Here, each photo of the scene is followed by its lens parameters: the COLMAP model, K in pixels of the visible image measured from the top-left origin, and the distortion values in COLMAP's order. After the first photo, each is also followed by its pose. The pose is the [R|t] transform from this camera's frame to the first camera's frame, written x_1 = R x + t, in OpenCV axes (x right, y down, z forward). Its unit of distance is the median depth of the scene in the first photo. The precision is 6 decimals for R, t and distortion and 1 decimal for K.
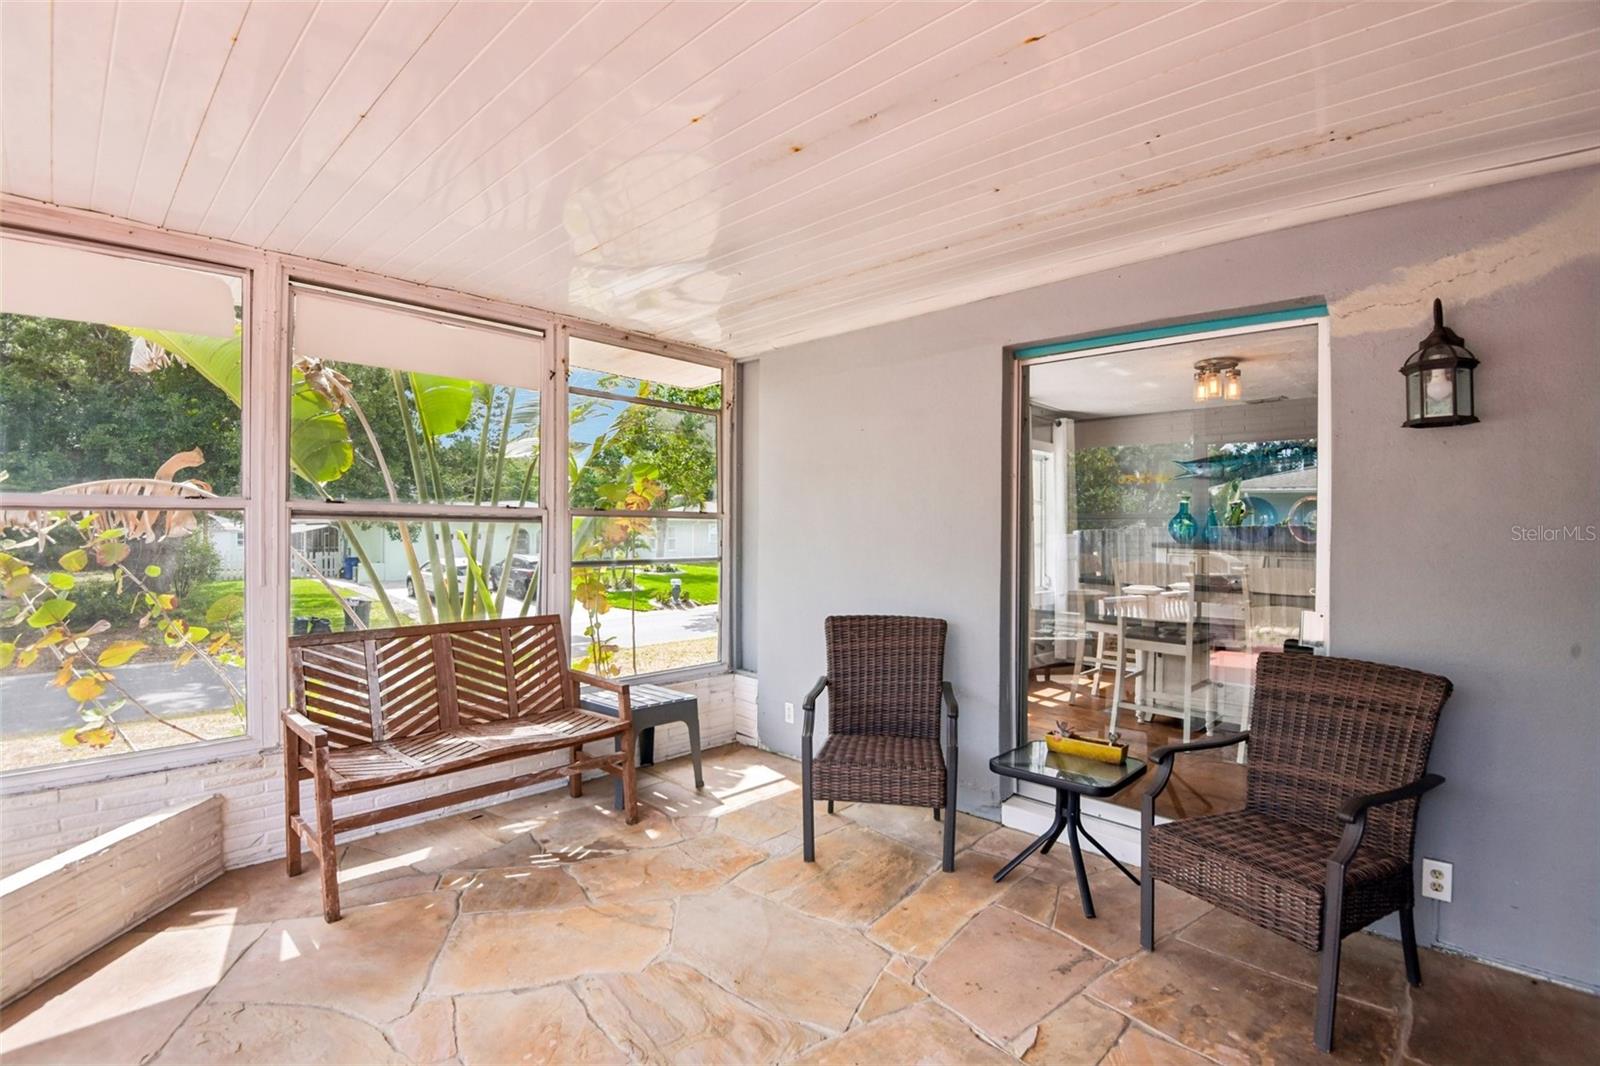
lens RADIAL K [[745.6, 0, 800.0], [0, 745.6, 533.0], [0, 0, 1]] dist [-0.009849, -0.020694]
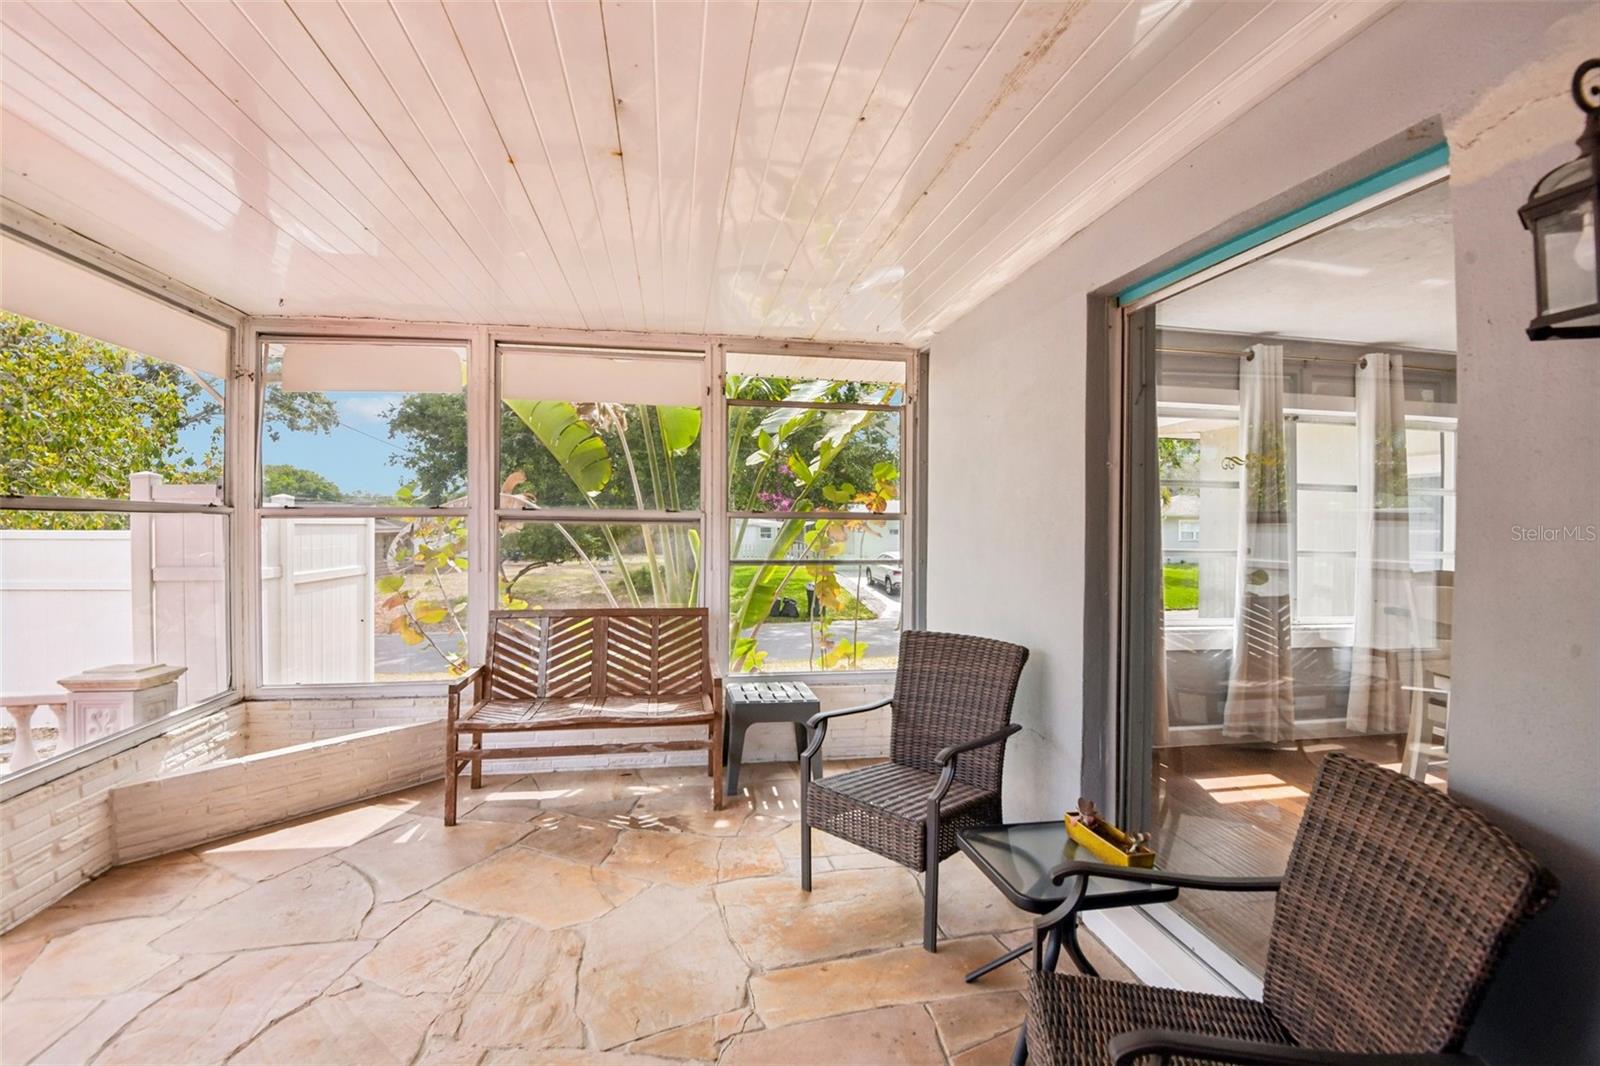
lens RADIAL K [[745.6, 0, 800.0], [0, 745.6, 533.0], [0, 0, 1]] dist [-0.009849, -0.020694]
pose [[0.801129, 0.007766, -0.598441, 0.539375], [-0.005017, 0.999968, 0.006262, -0.011129], [0.598470, -0.002014, 0.801143, 0.240742]]
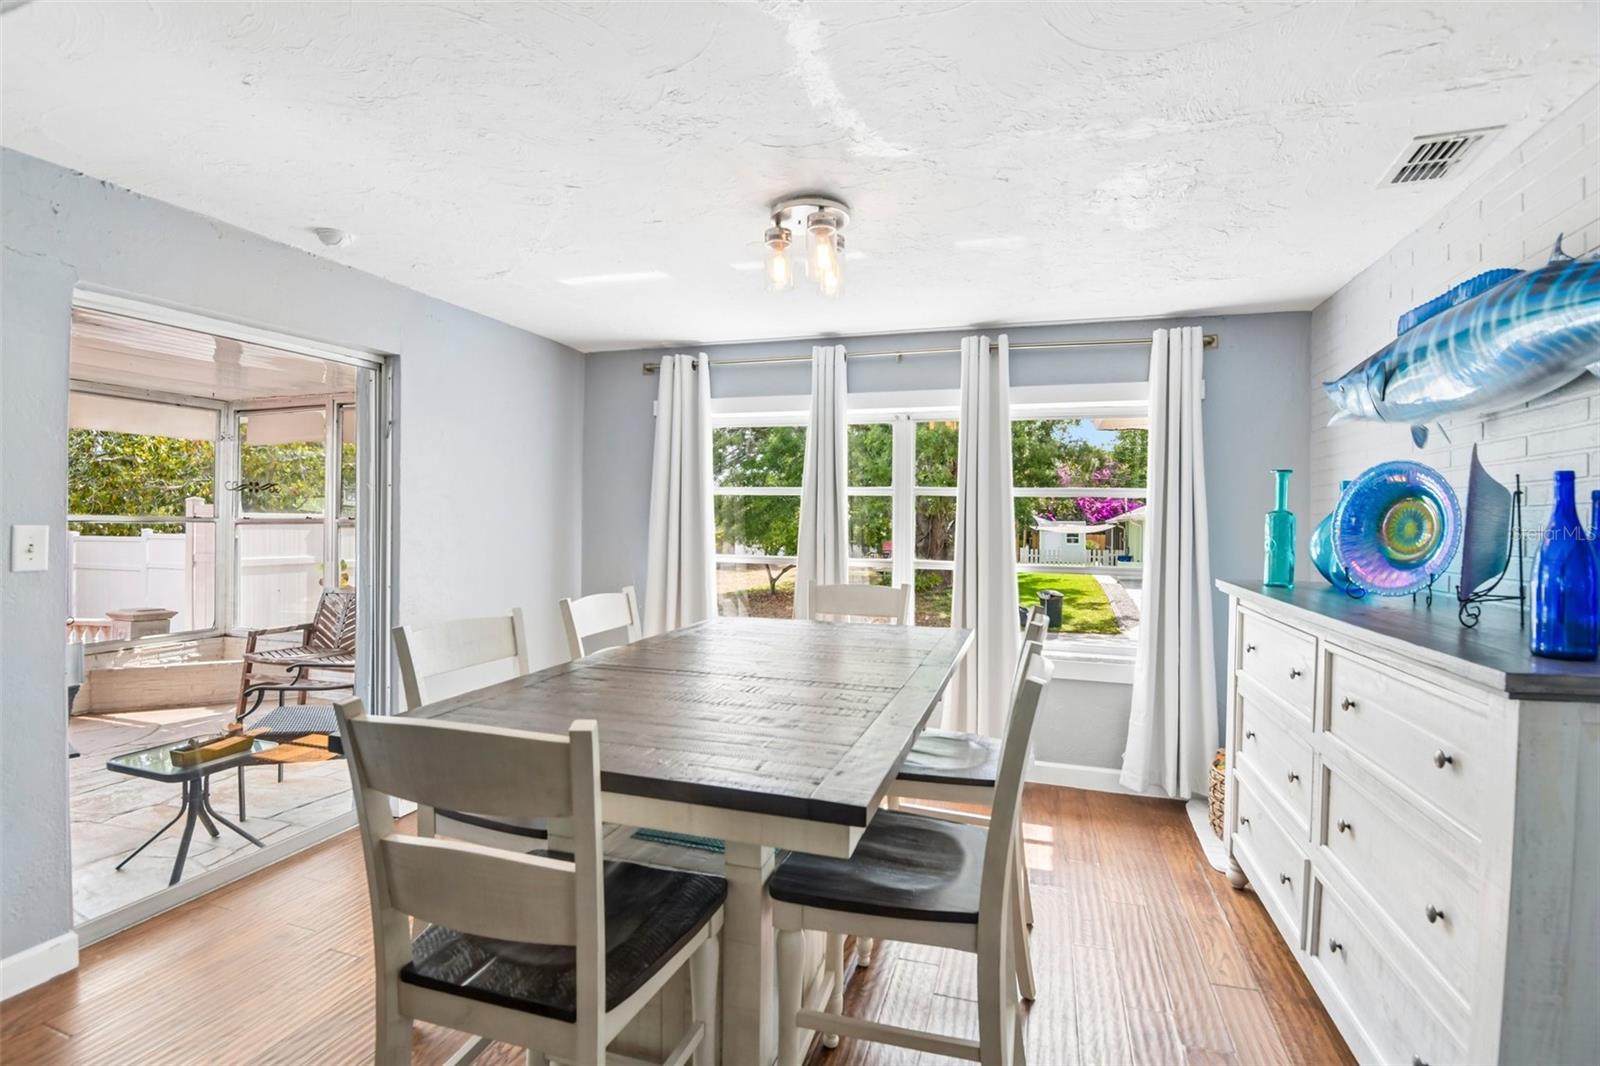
lens RADIAL K [[745.6, 0, 800.0], [0, 745.6, 533.0], [0, 0, 1]] dist [-0.009849, -0.020694]
pose [[0.431040, 0.009627, -0.902281, 1.568163], [-0.011035, 0.999925, 0.005397, -0.028806], [0.902265, 0.007630, 0.431114, 1.229889]]
